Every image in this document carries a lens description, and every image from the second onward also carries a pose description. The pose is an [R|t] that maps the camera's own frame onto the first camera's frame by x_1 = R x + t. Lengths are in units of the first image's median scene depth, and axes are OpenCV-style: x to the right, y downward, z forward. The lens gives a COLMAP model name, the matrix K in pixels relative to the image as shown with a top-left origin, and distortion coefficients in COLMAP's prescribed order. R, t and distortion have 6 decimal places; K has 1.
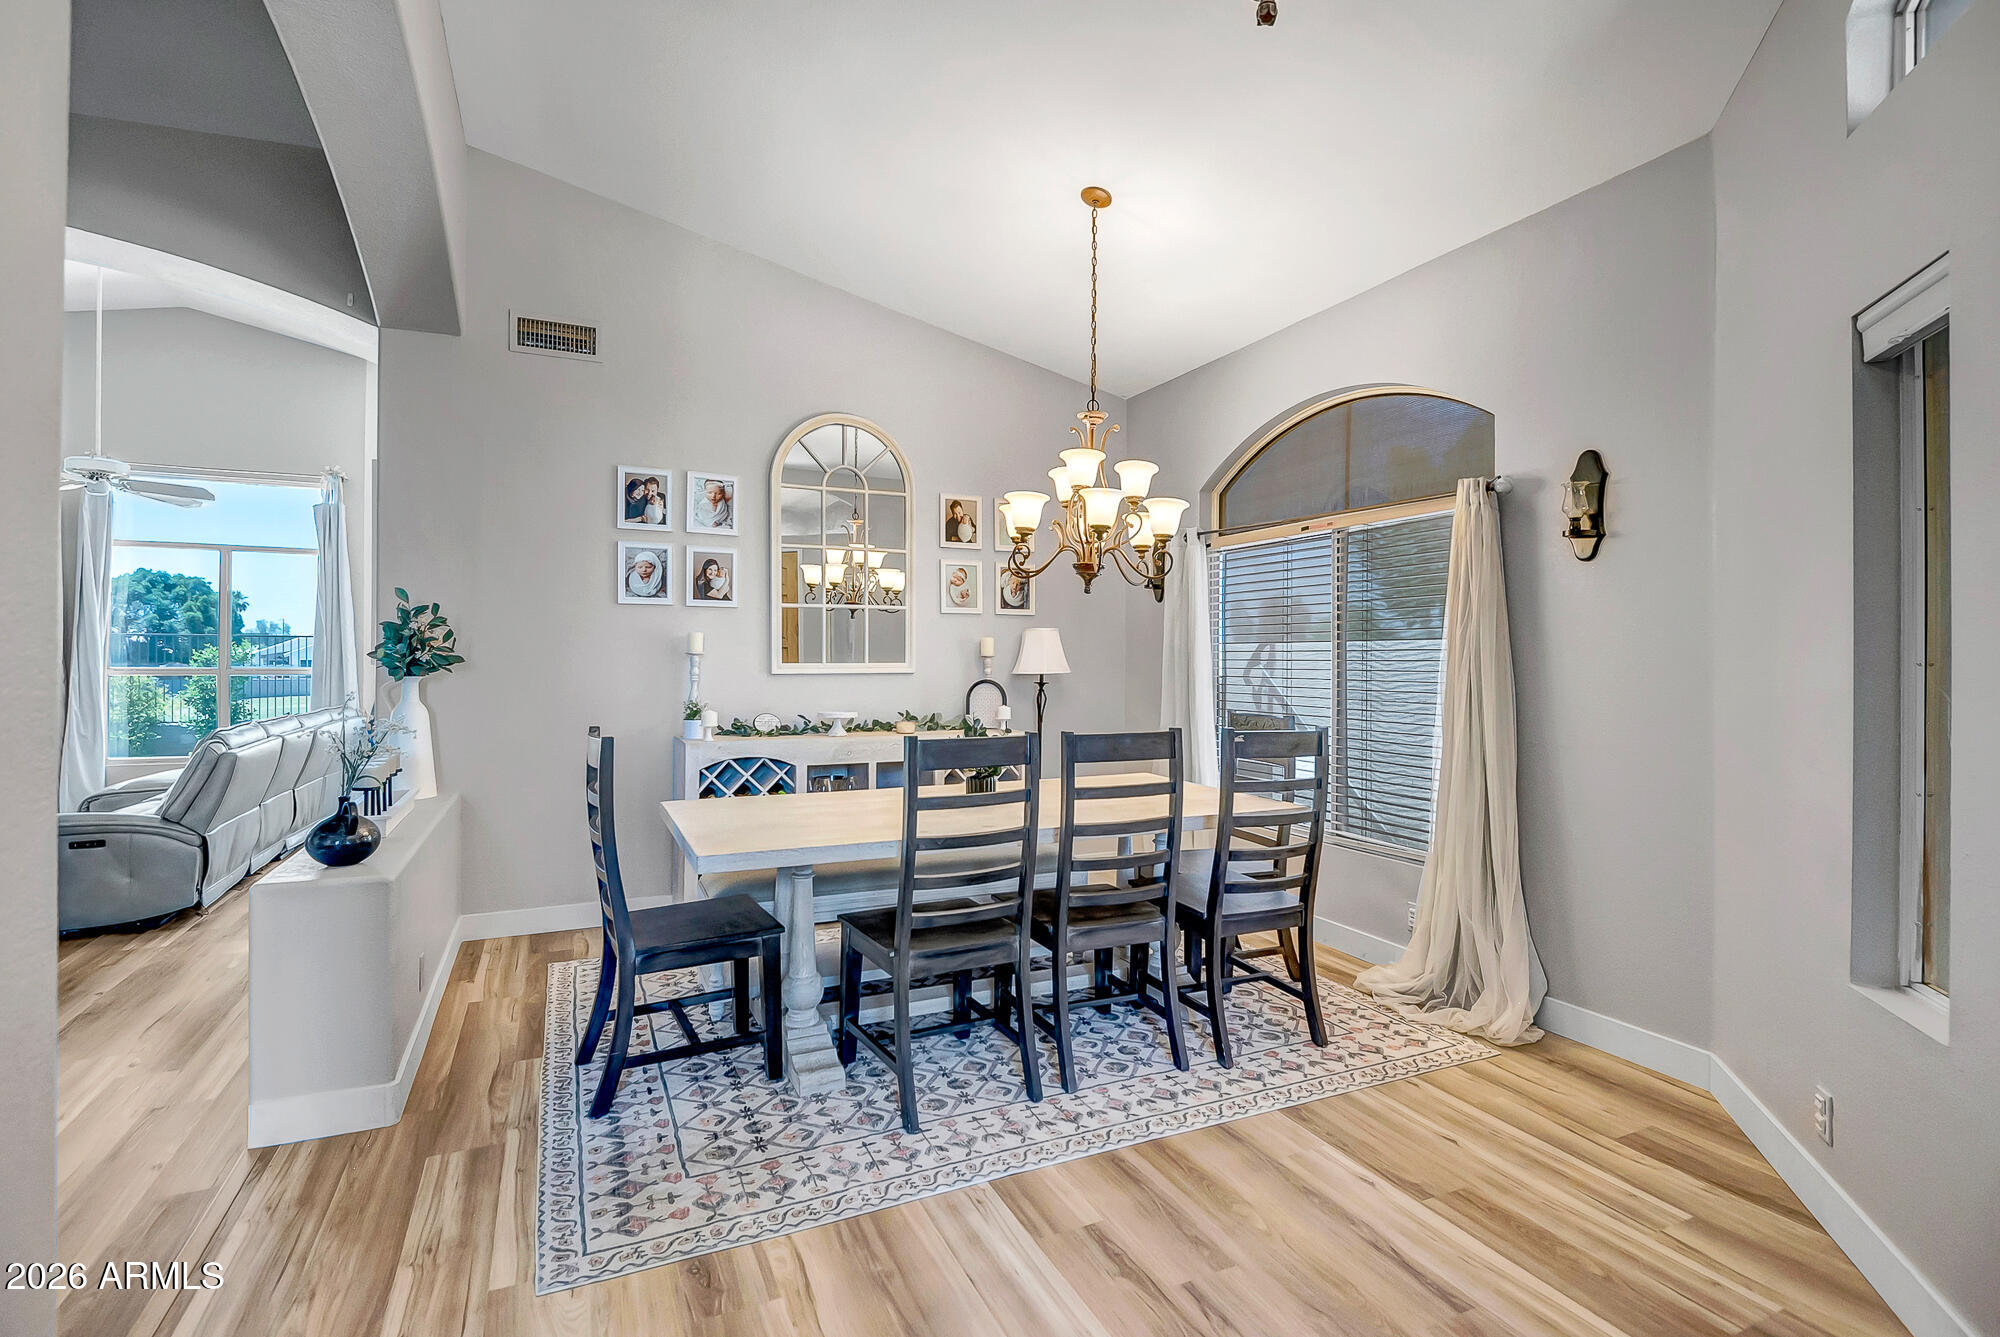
lens RADIAL K [[934.8, 0, 995.4], [0, 934.8, 661.8], [0, 0, 1]] dist [-0.000559, -0.000769]
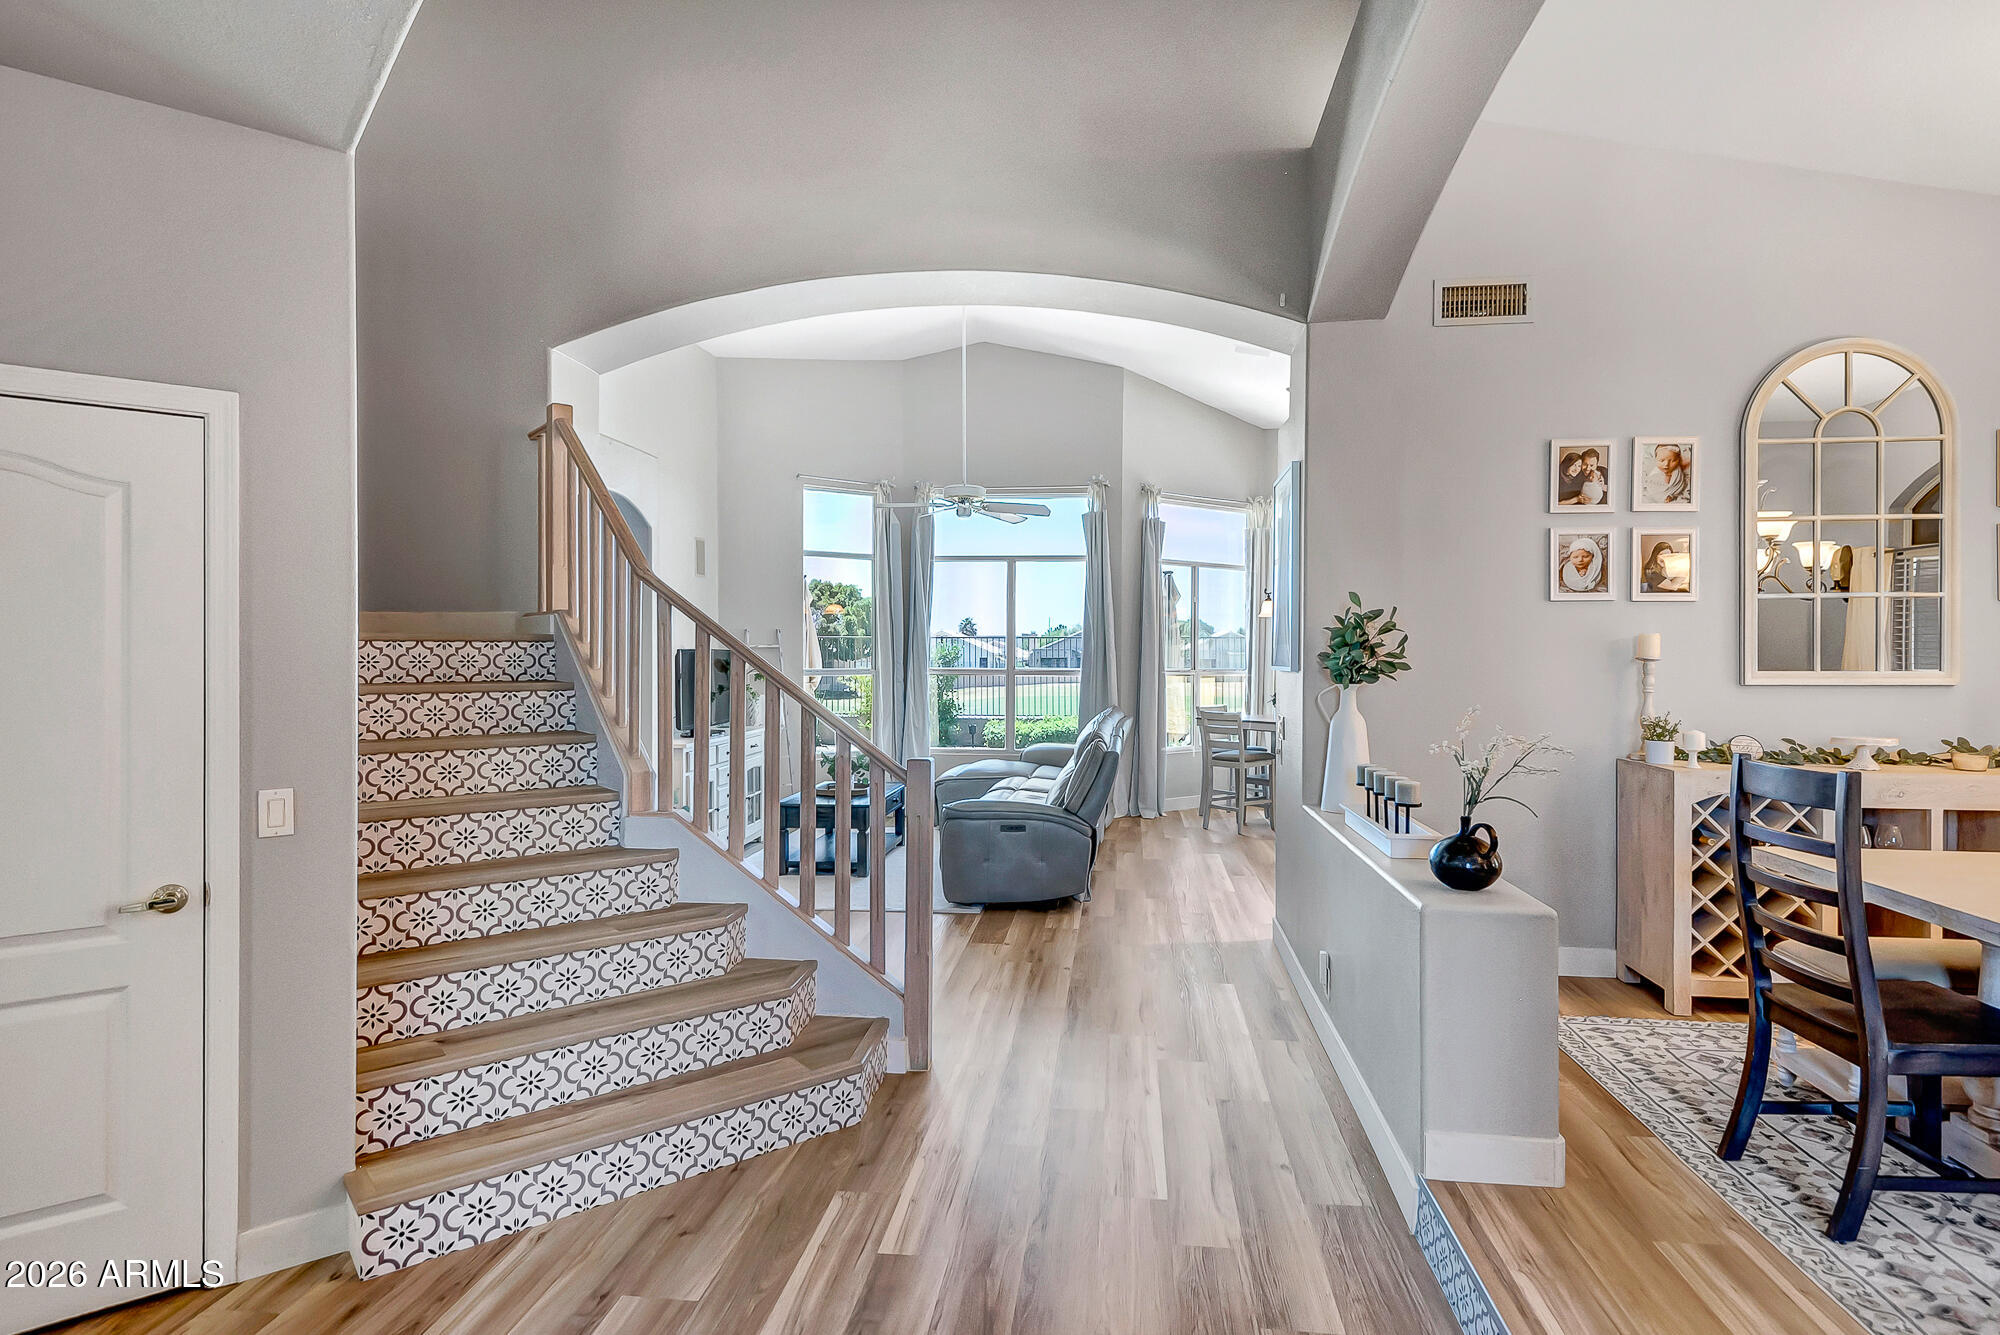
lens RADIAL K [[1062.9, 0, 986.2], [0, 1062.9, 657.3], [0, 0, 1]] dist [-0.000189, -0.002100]
pose [[0.840466, -0.000916, -0.541864, -0.307555], [0.000358, 0.999999, -0.001135, -0.009655], [0.541865, 0.000760, 0.840465, -0.095754]]
